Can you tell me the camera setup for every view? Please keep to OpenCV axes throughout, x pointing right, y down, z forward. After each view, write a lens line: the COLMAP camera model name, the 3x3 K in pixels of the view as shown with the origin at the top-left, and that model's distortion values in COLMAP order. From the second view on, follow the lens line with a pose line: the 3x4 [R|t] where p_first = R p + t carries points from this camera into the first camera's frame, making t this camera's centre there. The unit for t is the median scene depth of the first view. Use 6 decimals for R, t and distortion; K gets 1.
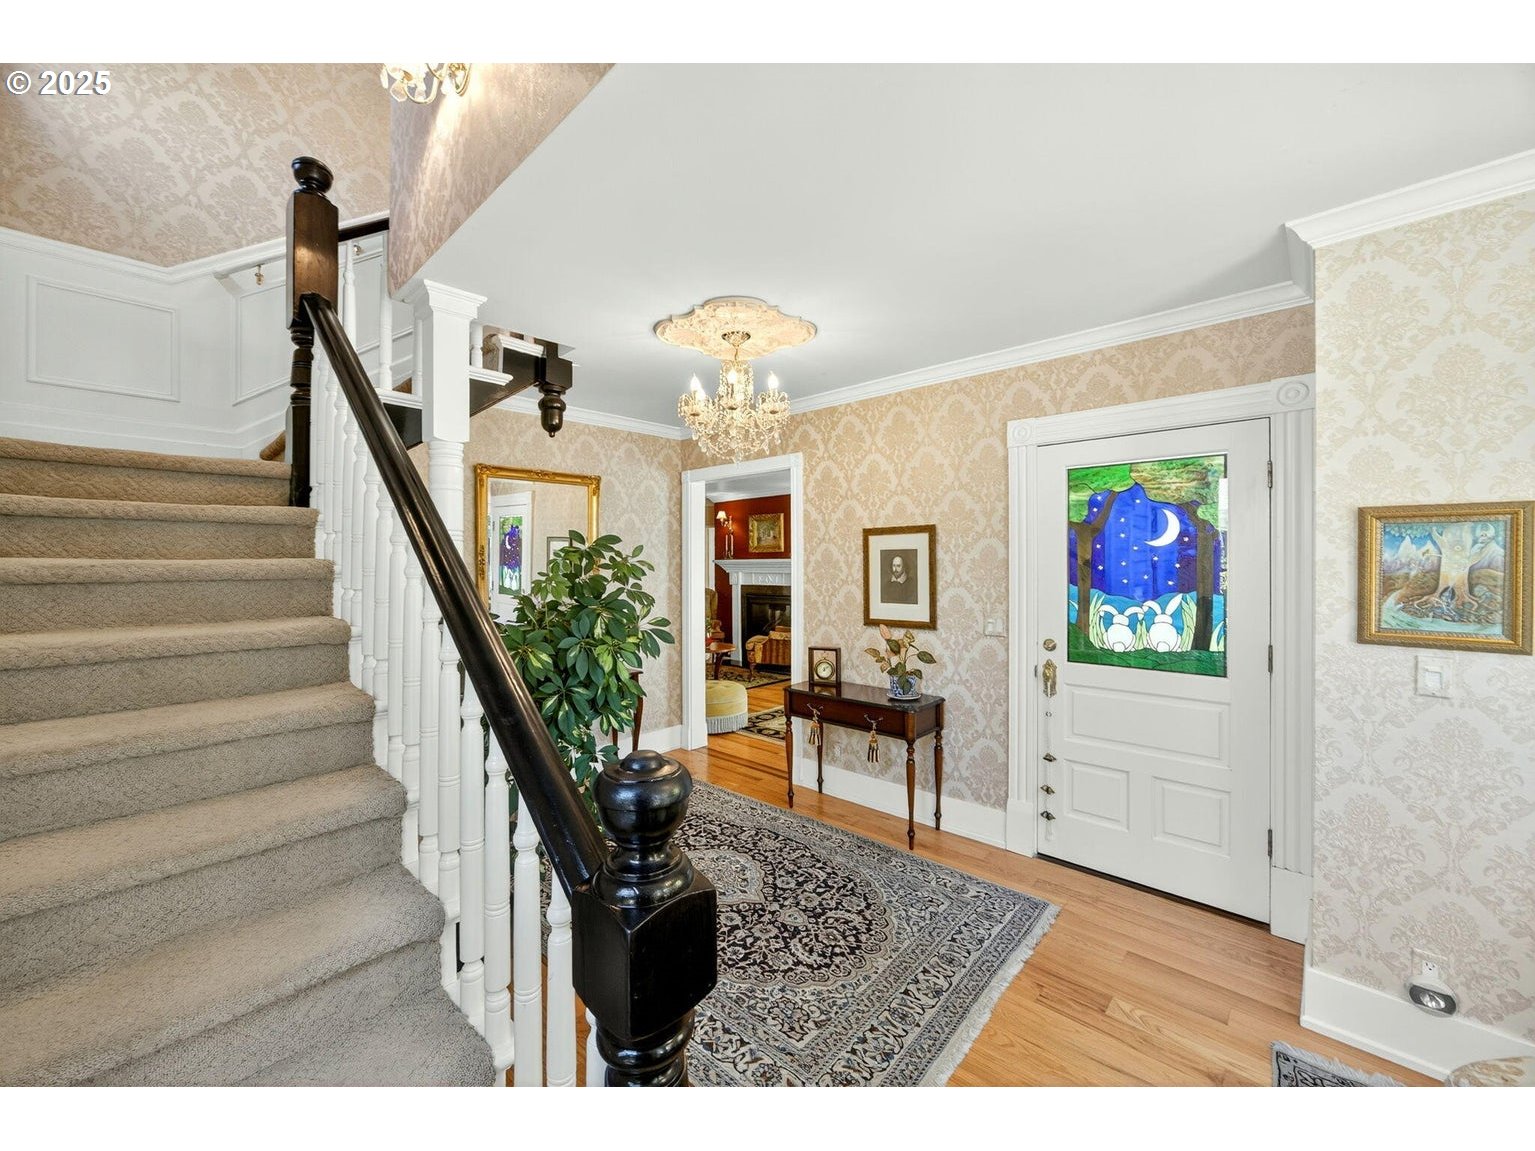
lens RADIAL K [[600.0, 0, 767.8], [0, 600.0, 571.3], [0, 0, 1]] dist [-0.003457, 0.000018]
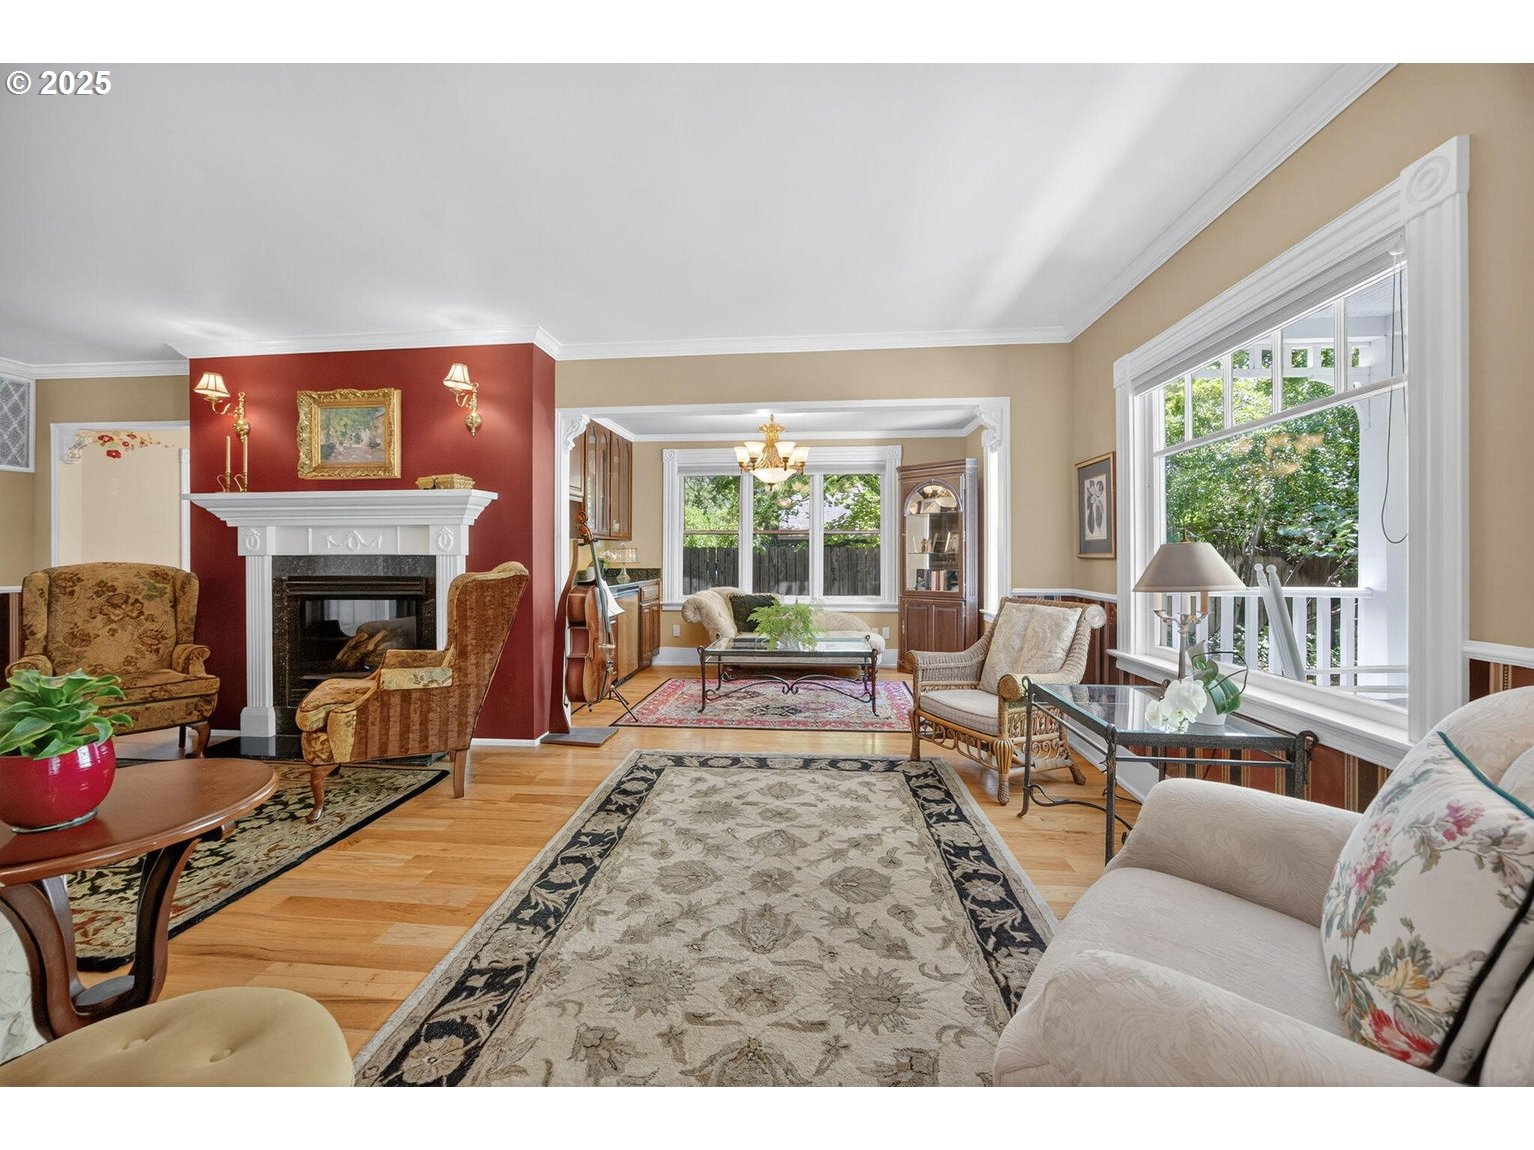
lens RADIAL K [[599.6, 0, 761.9], [0, 599.6, 563.2], [0, 0, 1]] dist [-0.003457, 0.000018]
pose [[0.791226, 0.003275, 0.611515, -0.030259], [-0.005368, 0.999984, 0.001589, 0.026358], [-0.611501, -0.004540, 0.791231, 0.467282]]
